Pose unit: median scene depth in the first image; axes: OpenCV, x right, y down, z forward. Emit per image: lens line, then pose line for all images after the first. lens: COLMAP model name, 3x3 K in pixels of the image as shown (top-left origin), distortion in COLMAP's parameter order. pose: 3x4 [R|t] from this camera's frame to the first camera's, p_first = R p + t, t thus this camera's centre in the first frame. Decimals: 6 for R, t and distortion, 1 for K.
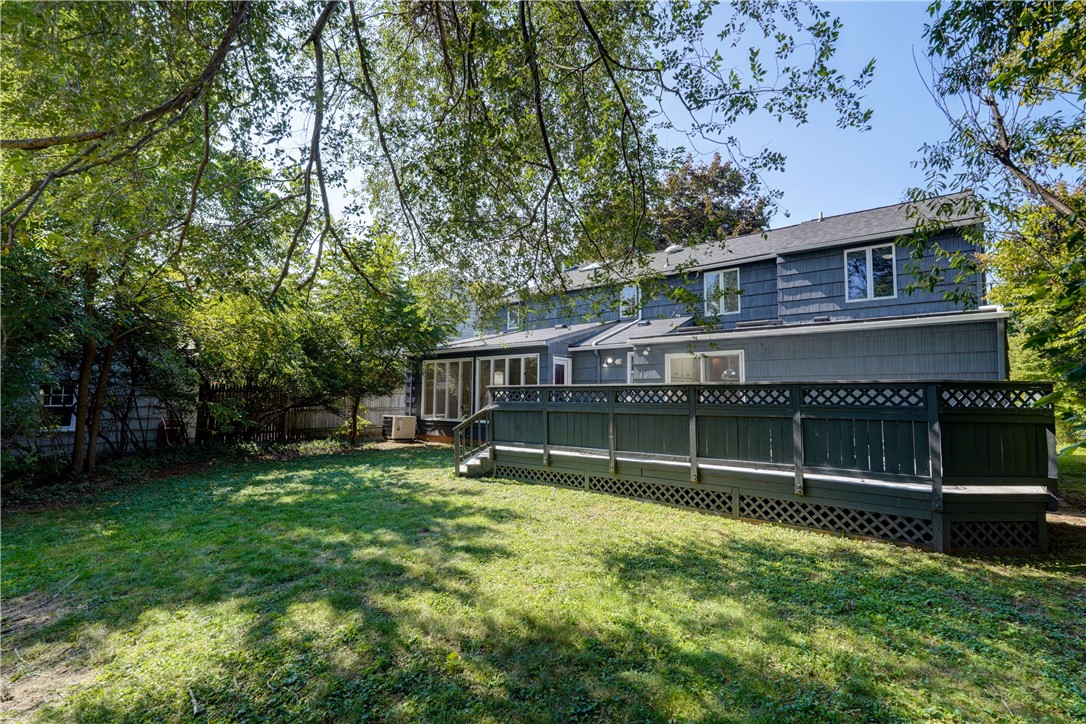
lens RADIAL K [[512.9, 0, 554.0], [0, 512.9, 364.4], [0, 0, 1]] dist [-0.009605, 0.006731]
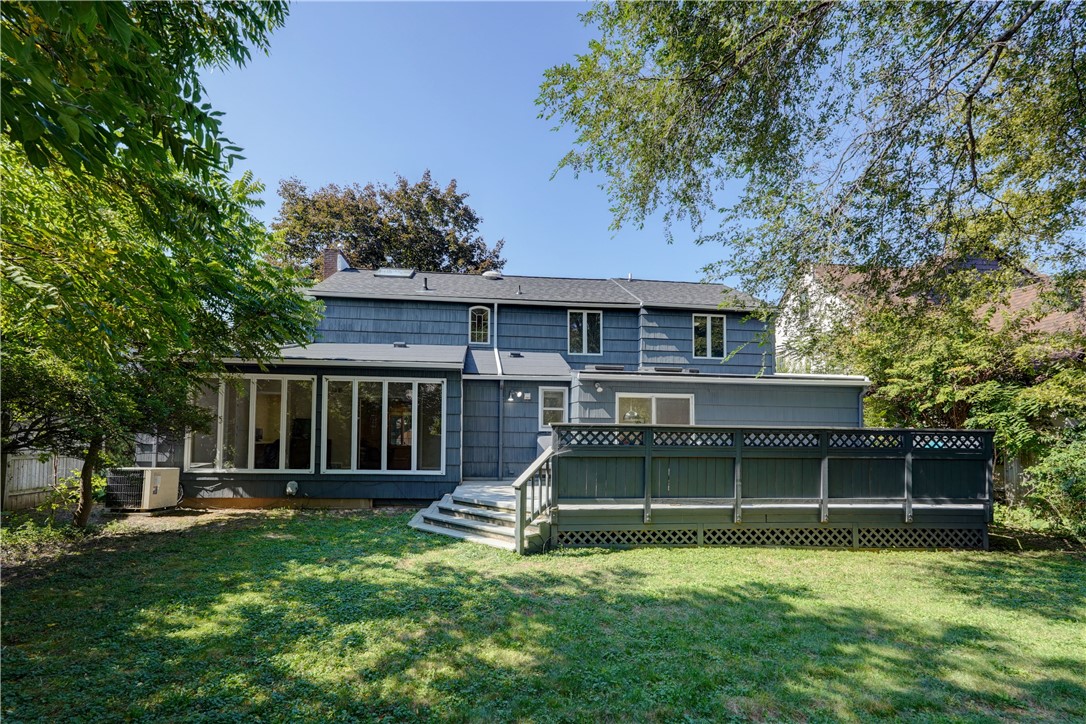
lens RADIAL K [[512.9, 0, 574.8], [0, 512.9, 425.7], [0, 0, 1]] dist [-0.009605, 0.006731]
pose [[0.705731, 0.020042, 0.708196, -0.504236], [-0.053768, 0.998232, 0.025331, 0.021097], [-0.706437, -0.055955, 0.705561, 0.385079]]
